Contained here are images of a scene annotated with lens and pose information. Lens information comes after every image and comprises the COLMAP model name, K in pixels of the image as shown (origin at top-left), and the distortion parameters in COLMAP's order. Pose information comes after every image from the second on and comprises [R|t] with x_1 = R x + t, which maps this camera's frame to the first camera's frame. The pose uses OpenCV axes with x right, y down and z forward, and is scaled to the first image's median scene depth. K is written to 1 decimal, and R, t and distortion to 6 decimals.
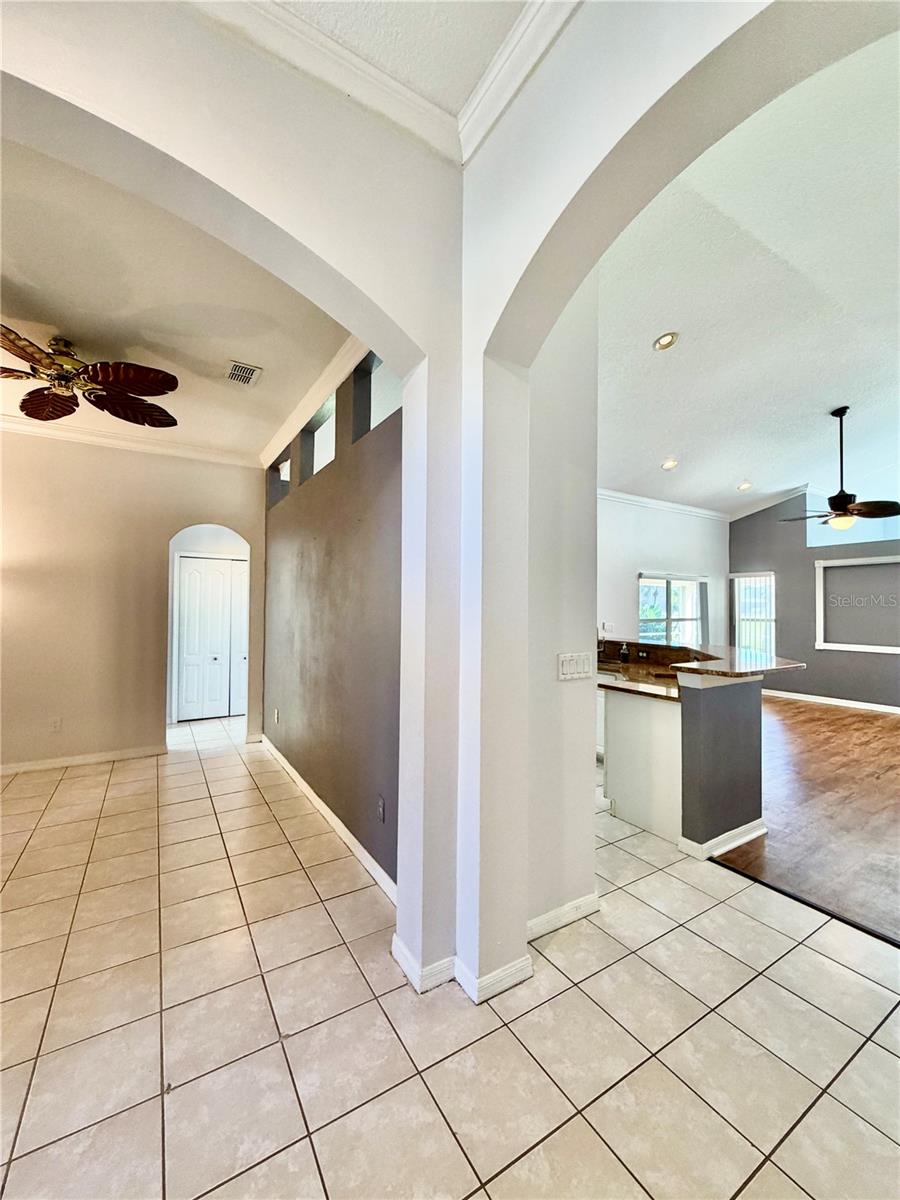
lens RADIAL K [[481.6, 0, 444.0], [0, 481.6, 597.4], [0, 0, 1]] dist [0.017849, 0.000183]
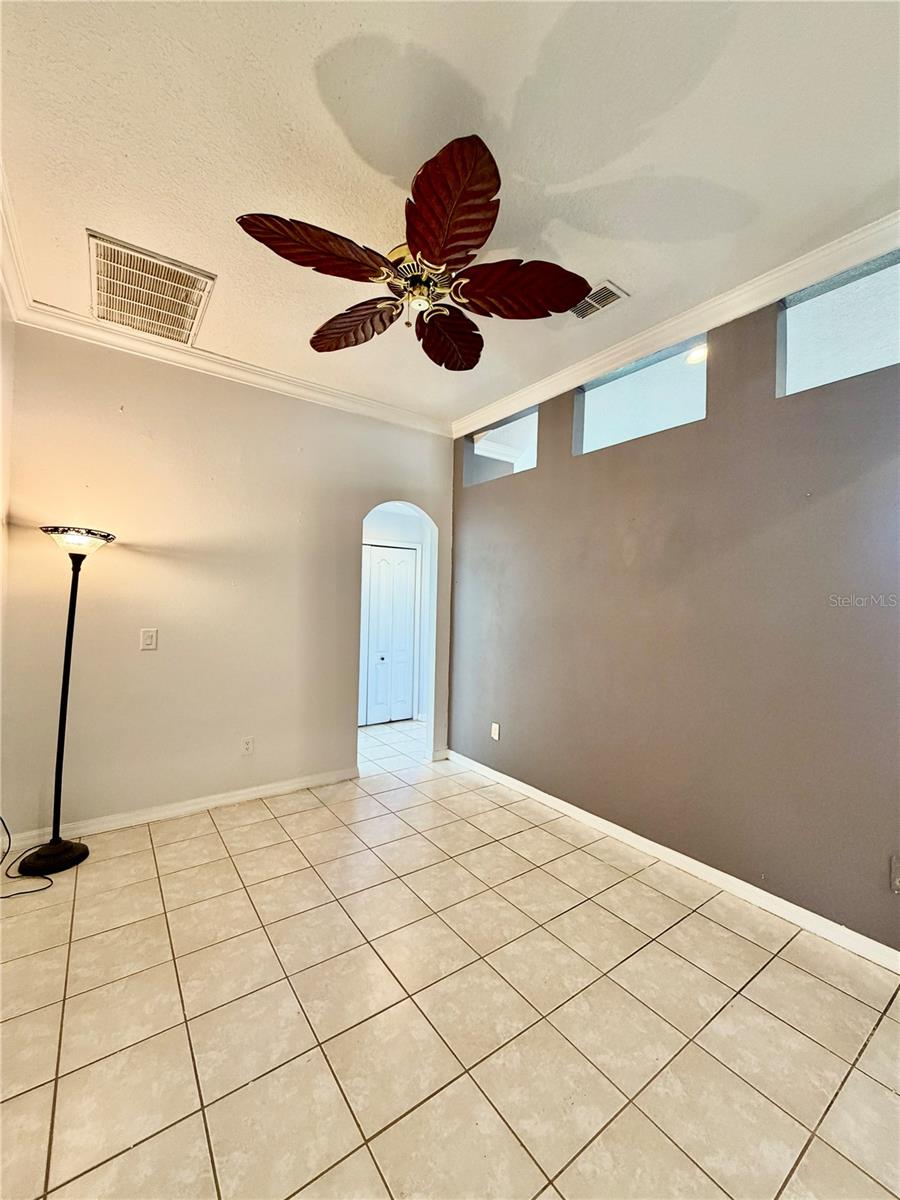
lens RADIAL K [[478.5, 0, 451.0], [0, 478.5, 598.5], [0, 0, 1]] dist [-0.002295, 0.000354]
pose [[0.996393, 0.016171, 0.083304, -0.569364], [-0.017748, 0.999676, 0.018227, -0.001534], [-0.082982, -0.019640, 0.996358, 0.208488]]
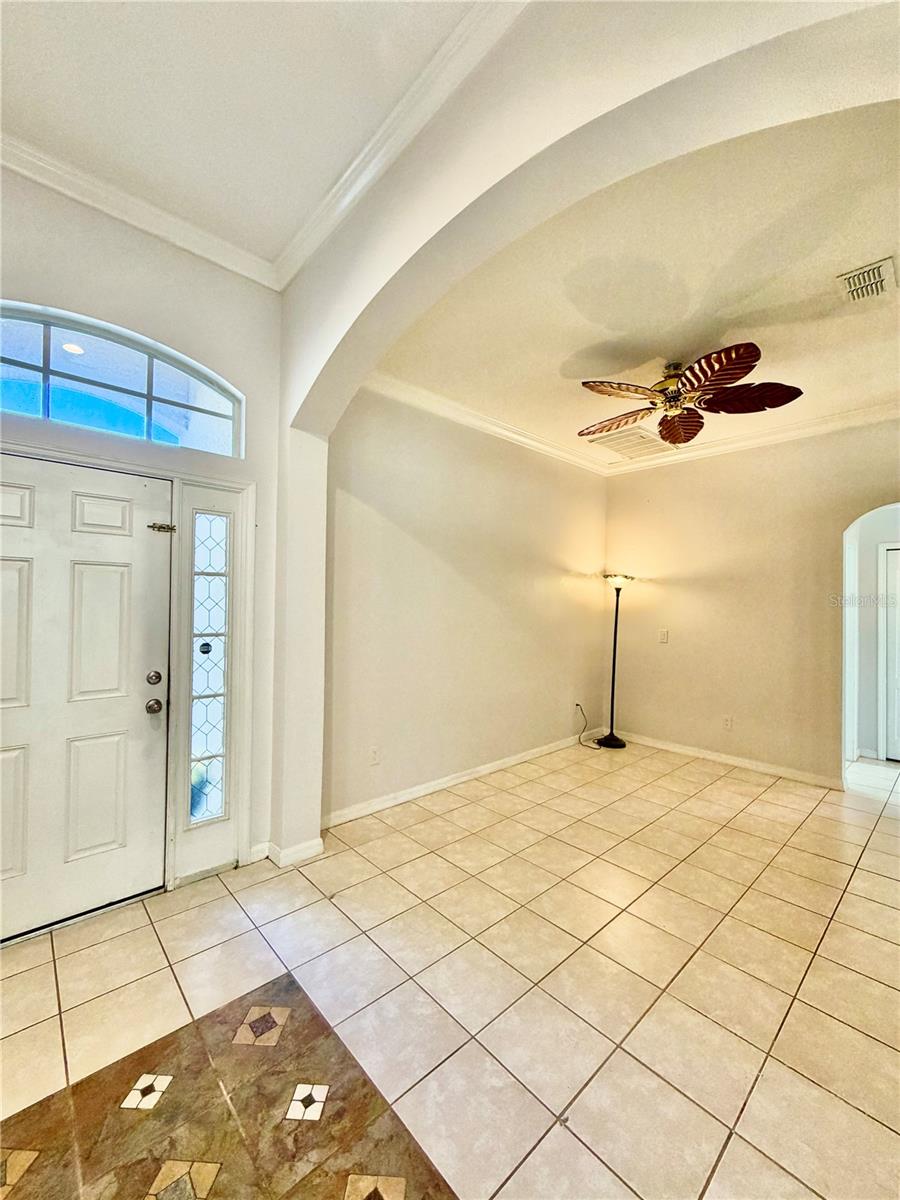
lens RADIAL K [[478.5, 0, 451.0], [0, 478.5, 598.5], [0, 0, 1]] dist [-0.002295, 0.000354]
pose [[0.198562, -0.015719, -0.979962, 0.111247], [0.004929, 0.999875, -0.015040, 0.004102], [0.980076, -0.001844, 0.198615, 0.220996]]
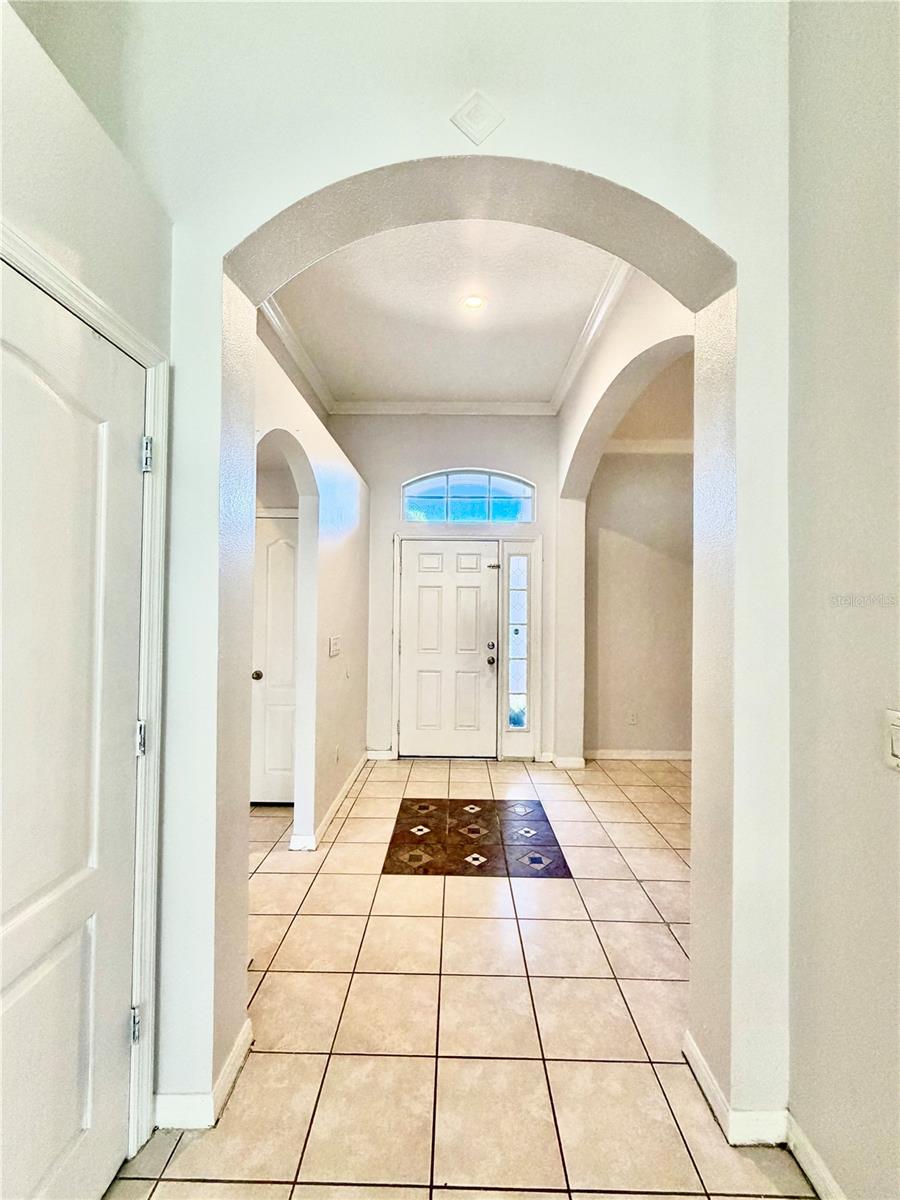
lens RADIAL K [[478.5, 0, 451.0], [0, 478.5, 598.5], [0, 0, 1]] dist [-0.002295, 0.000354]
pose [[-0.525933, -0.025262, -0.850151, 0.472314], [0.000183, 0.999555, -0.029815, 0.014373], [0.850526, -0.015837, -0.525695, 0.495922]]
